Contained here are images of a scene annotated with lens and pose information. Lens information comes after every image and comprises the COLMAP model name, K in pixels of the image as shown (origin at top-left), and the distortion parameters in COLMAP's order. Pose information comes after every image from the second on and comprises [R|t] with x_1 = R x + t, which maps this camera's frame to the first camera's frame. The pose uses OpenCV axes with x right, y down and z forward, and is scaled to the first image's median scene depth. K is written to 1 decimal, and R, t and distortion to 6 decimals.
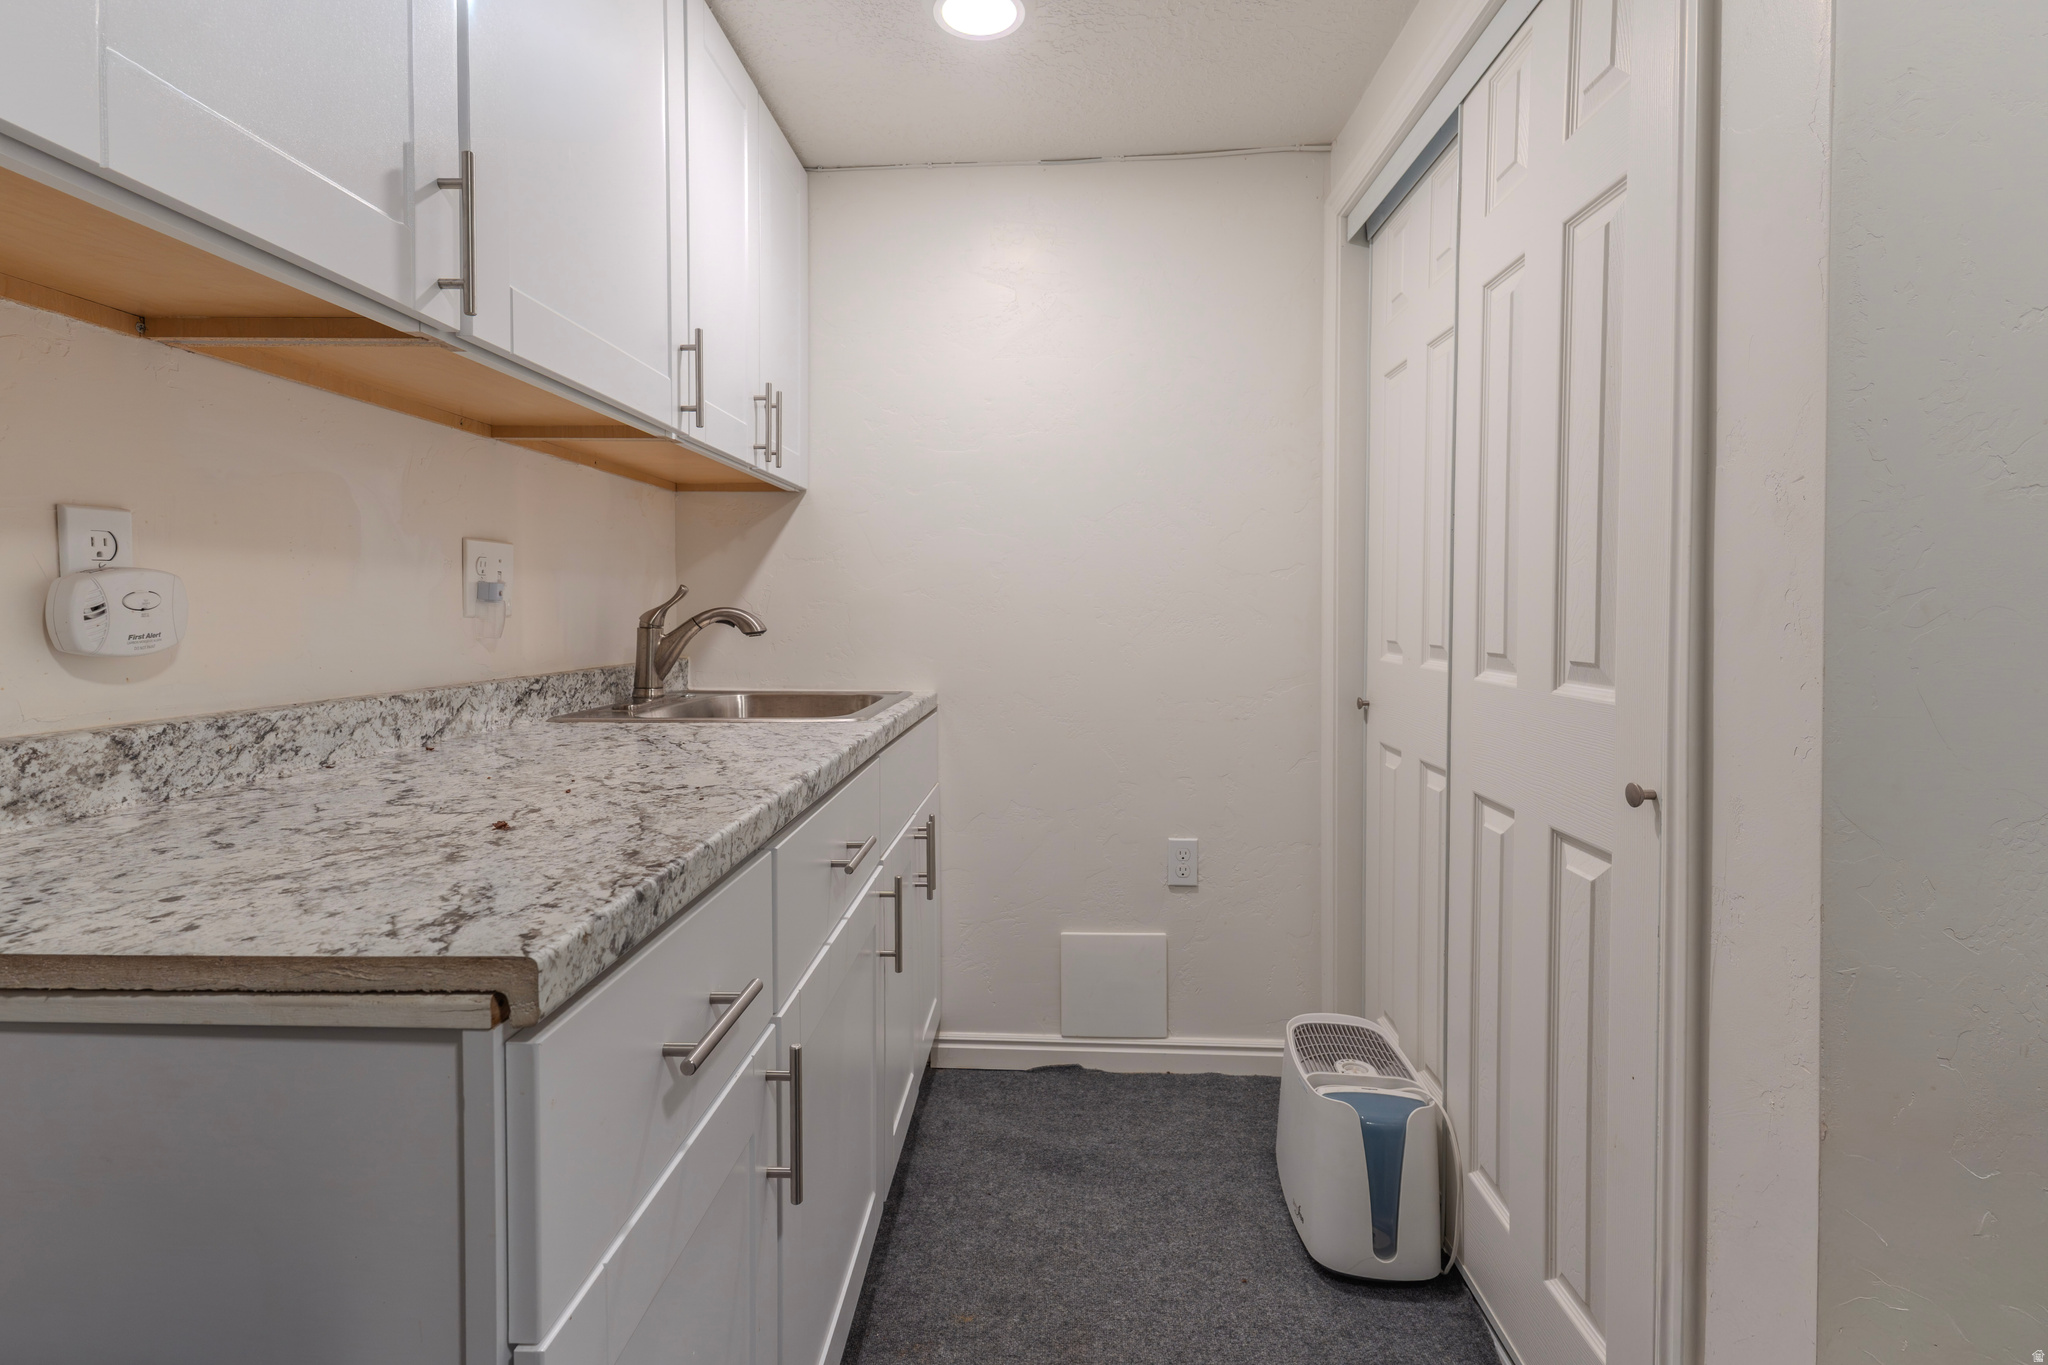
lens RADIAL K [[981.1, 0, 1026.9], [0, 981.1, 675.9], [0, 0, 1]] dist [-0.001891, 0.005208]
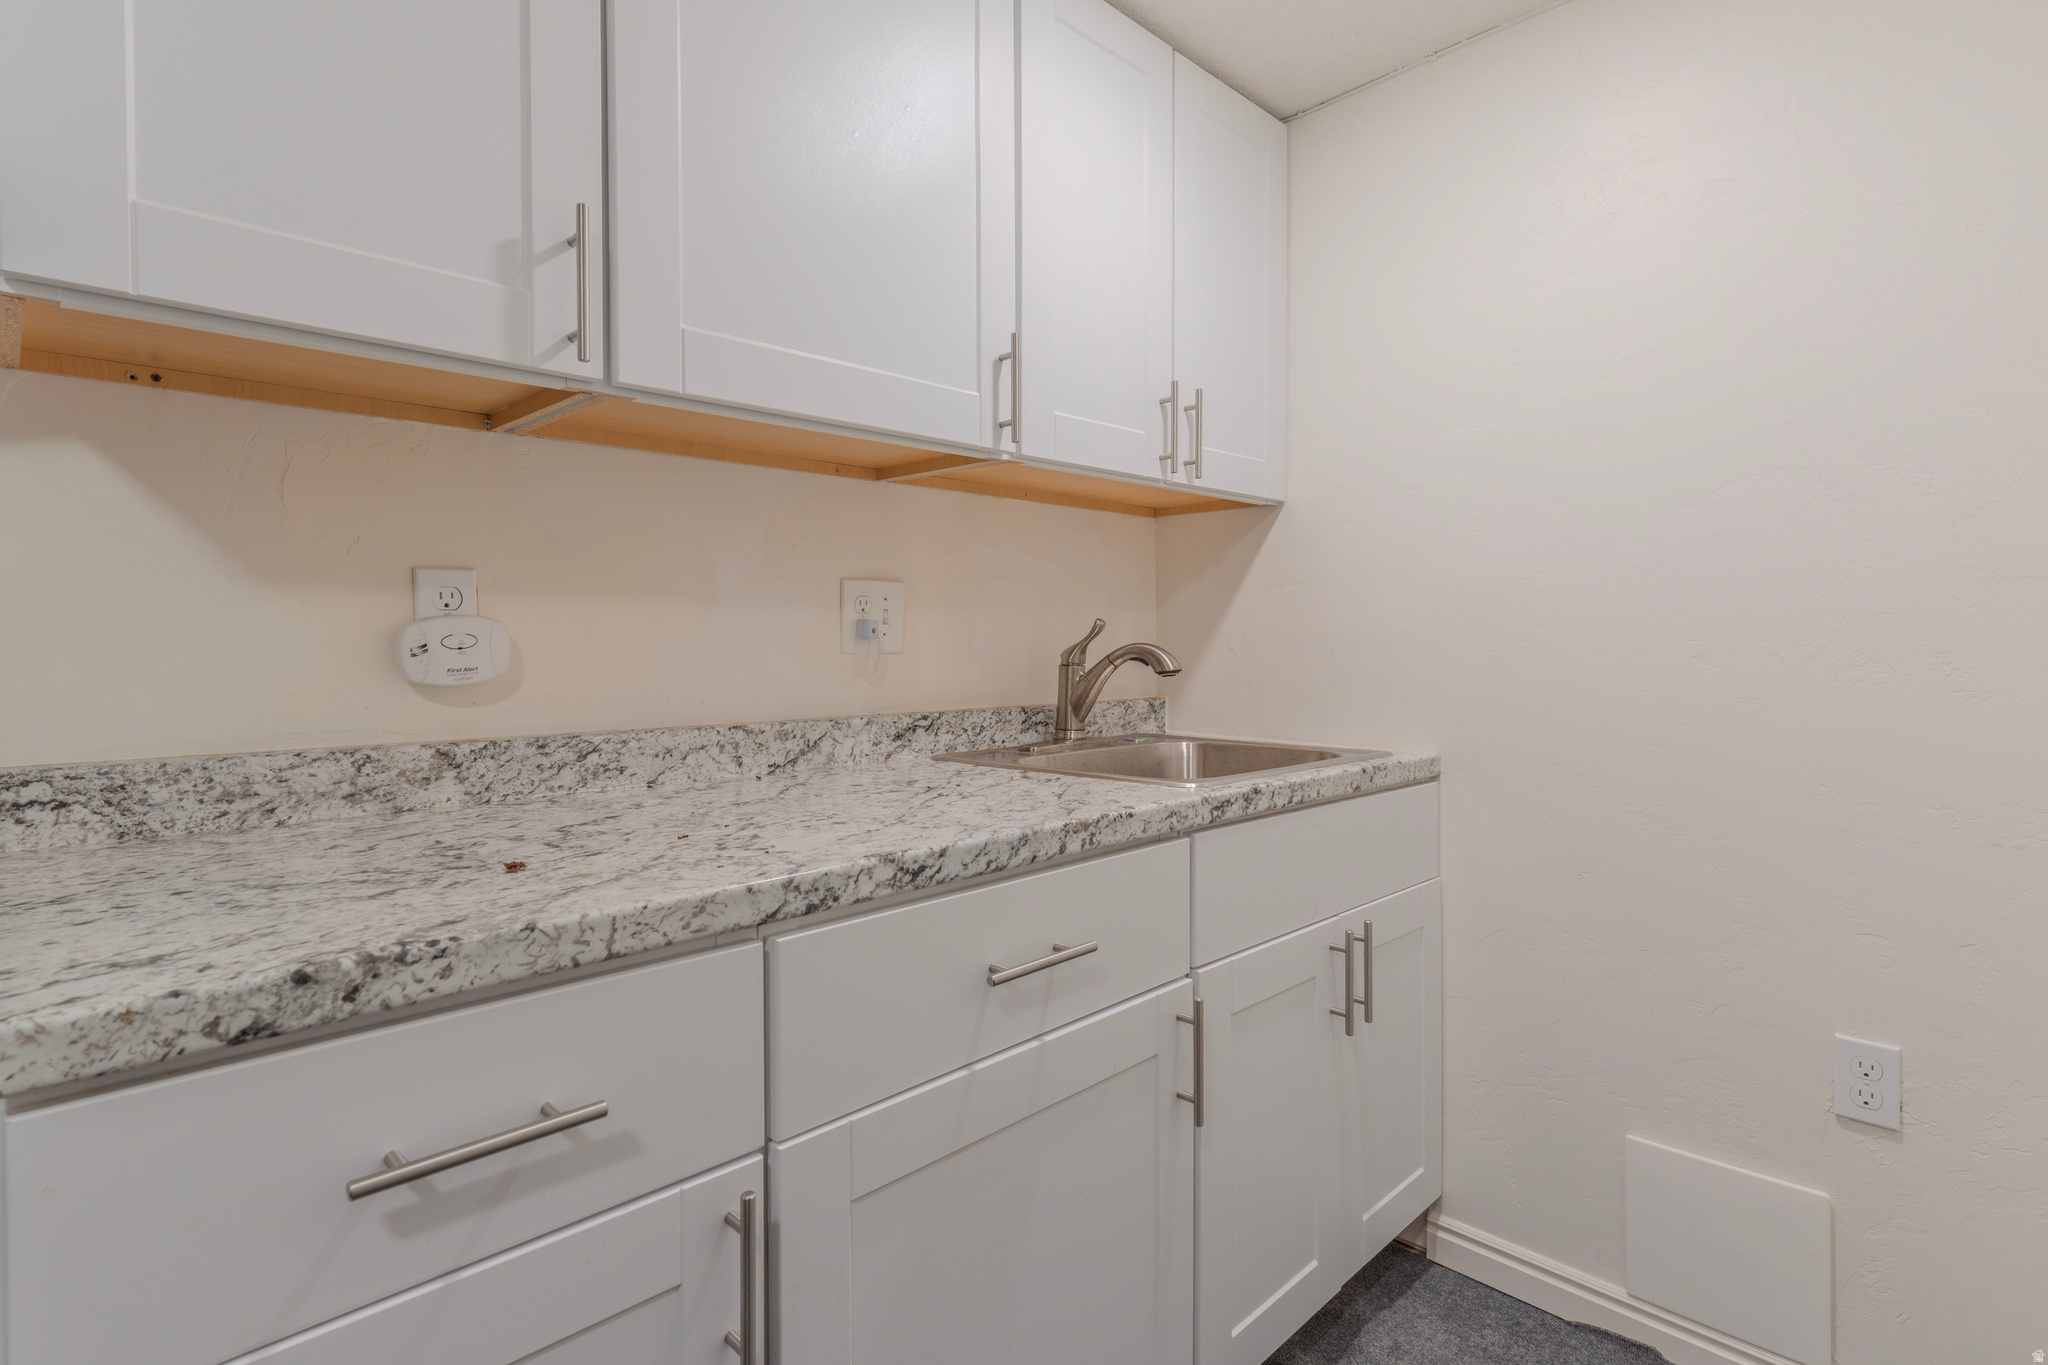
lens RADIAL K [[1007.3, 0, 1024.0], [0, 1007.3, 682.5], [0, 0, 1]] dist [-0.000446, 0.000641]
pose [[0.730031, 0.023680, -0.683004, 0.396481], [-0.043295, 0.998995, -0.011640, -0.032517], [0.682041, 0.038069, 0.730322, 0.447605]]
